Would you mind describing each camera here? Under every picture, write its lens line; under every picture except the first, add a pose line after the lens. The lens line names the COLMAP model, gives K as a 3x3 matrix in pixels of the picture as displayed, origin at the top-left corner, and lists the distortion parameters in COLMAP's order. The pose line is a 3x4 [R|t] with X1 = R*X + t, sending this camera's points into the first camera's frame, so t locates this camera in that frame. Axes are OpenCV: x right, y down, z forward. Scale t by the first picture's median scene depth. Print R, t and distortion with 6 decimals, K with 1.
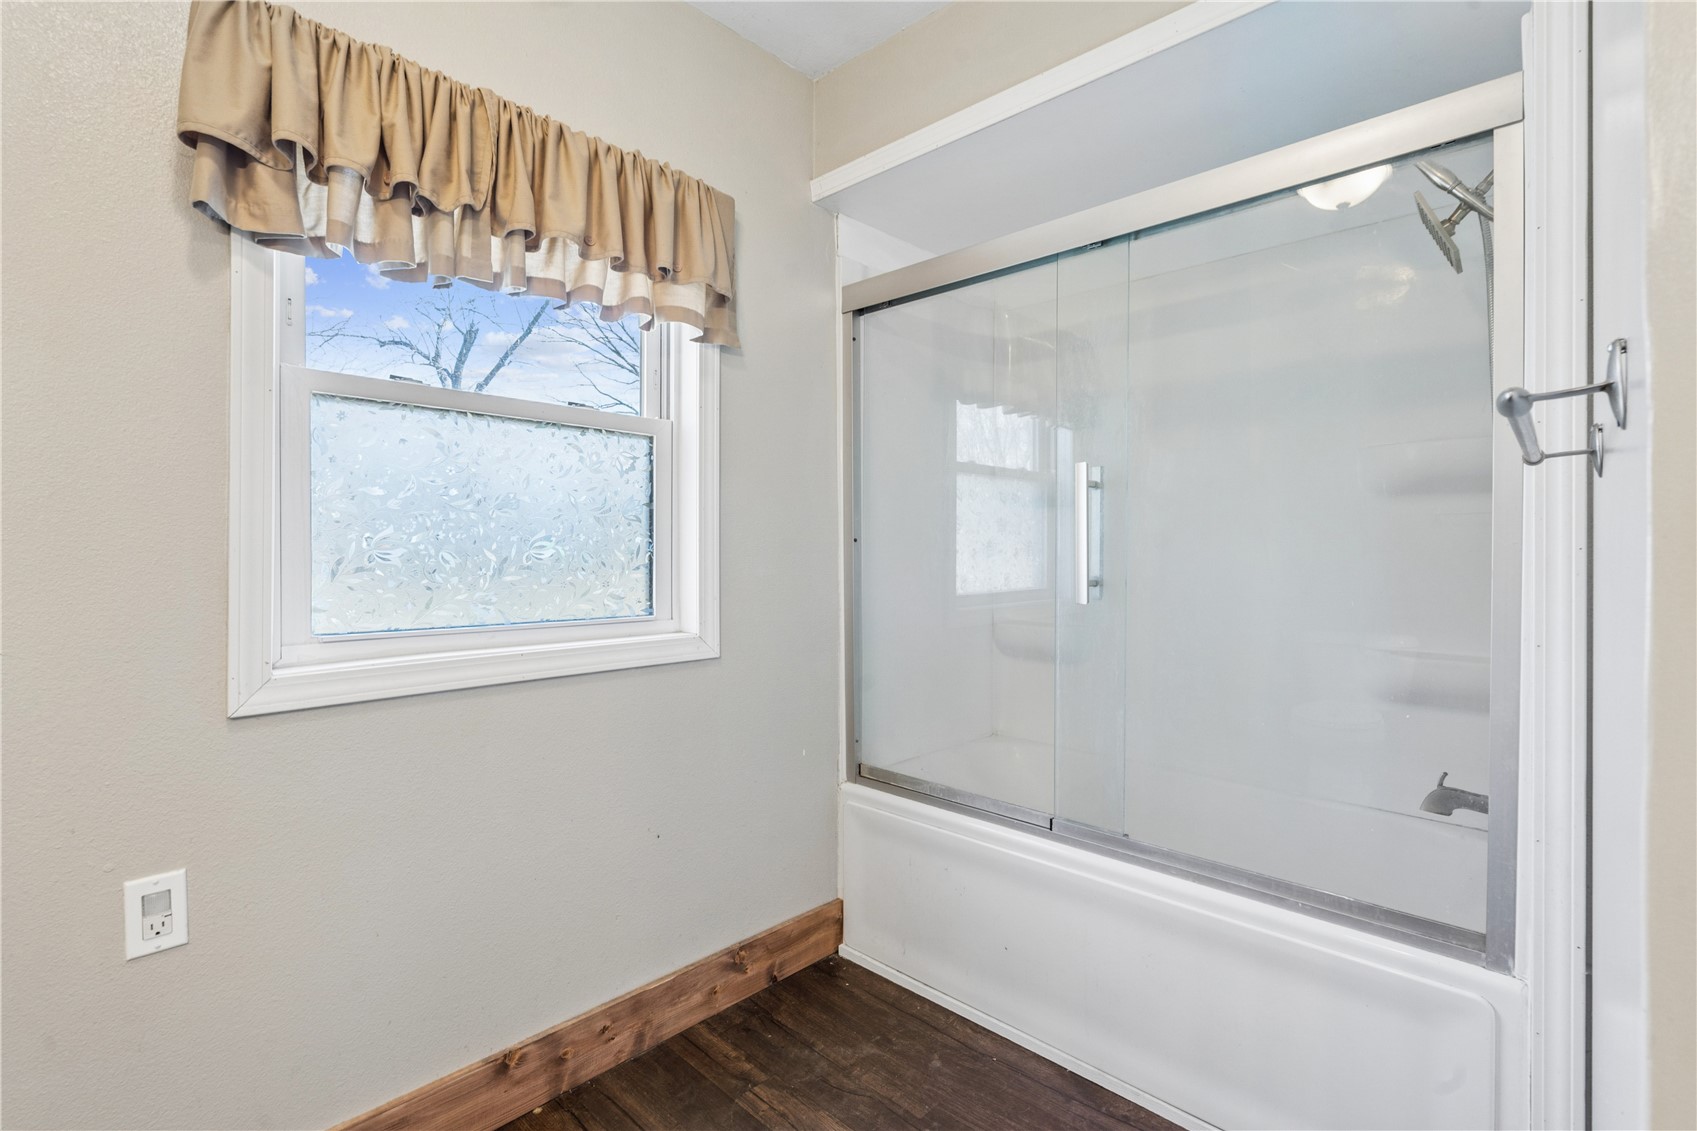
lens RADIAL K [[776.2, 0, 850.3], [0, 776.2, 558.4], [0, 0, 1]] dist [-0.003666, 0.000735]
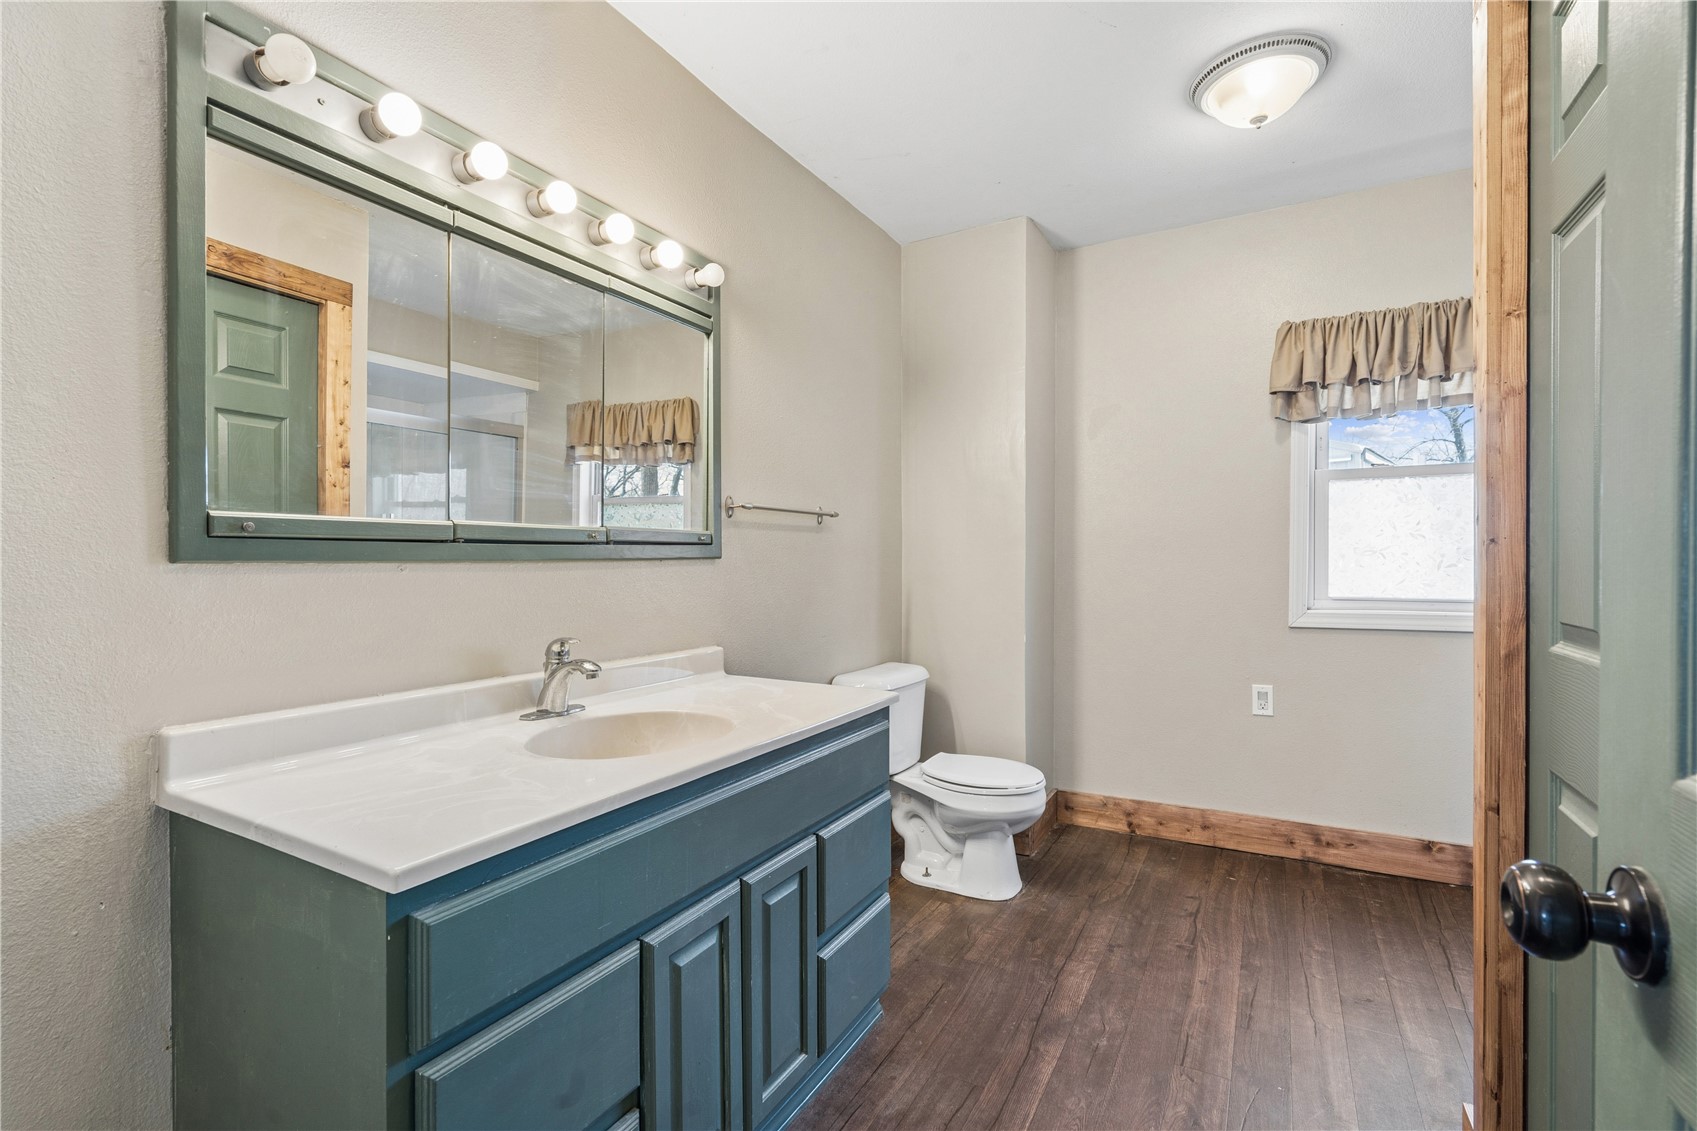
lens RADIAL K [[776.2, 0, 847.5], [0, 776.2, 565.3], [0, 0, 1]] dist [-0.003666, 0.000735]
pose [[0.290063, 0.001605, -0.957006, 1.020132], [-0.003898, 0.999992, 0.000496, 0.020362], [0.957000, 0.003587, 0.290067, -0.931071]]
